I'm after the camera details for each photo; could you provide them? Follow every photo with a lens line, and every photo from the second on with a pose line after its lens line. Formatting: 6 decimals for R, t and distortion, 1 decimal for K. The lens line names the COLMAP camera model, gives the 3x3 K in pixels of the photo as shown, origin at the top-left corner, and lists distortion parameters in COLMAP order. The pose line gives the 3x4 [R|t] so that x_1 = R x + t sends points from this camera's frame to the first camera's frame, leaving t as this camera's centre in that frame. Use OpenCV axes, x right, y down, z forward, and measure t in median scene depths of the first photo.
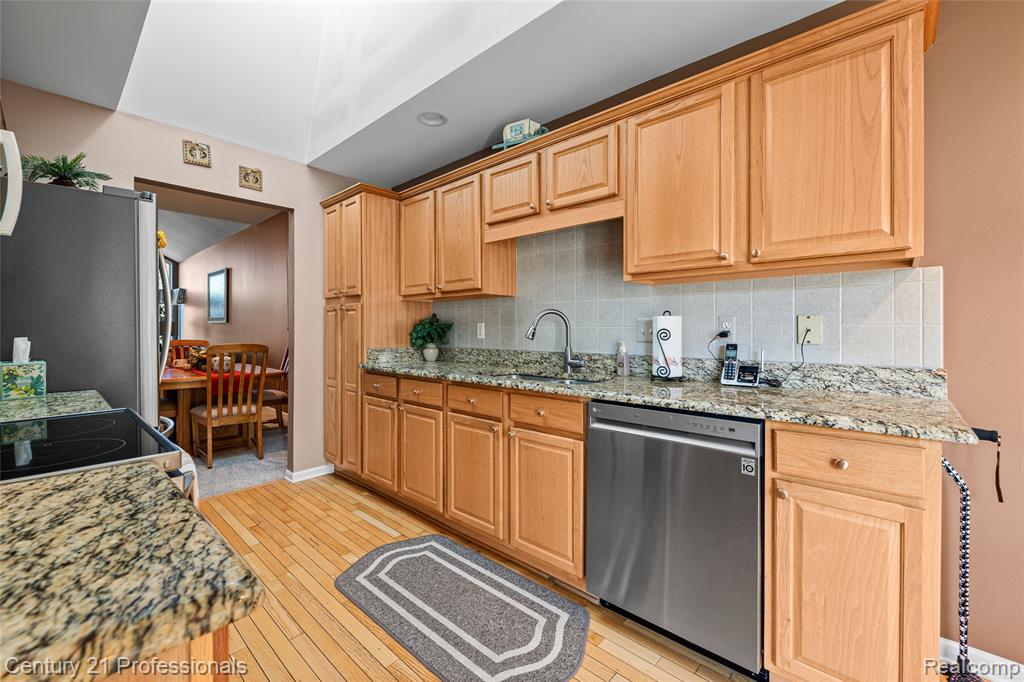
lens RADIAL K [[425.0, 0, 497.2], [0, 425.0, 331.7], [0, 0, 1]] dist [0.002952, -0.002024]
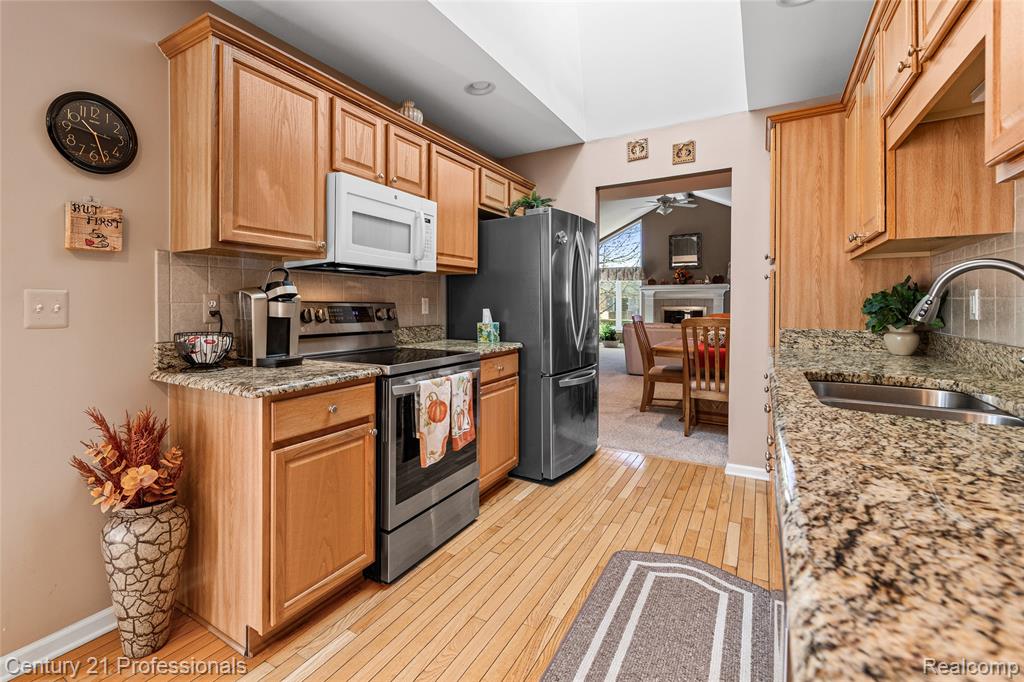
lens RADIAL K [[464.3, 0, 438.5], [0, 464.3, 309.5], [0, 0, 1]] dist [0.002433, 0.000483]
pose [[0.150241, 0.009196, -0.988607, 0.456858], [-0.000988, 0.999958, 0.009151, -0.000968], [0.988649, -0.000398, 0.150243, 0.286991]]
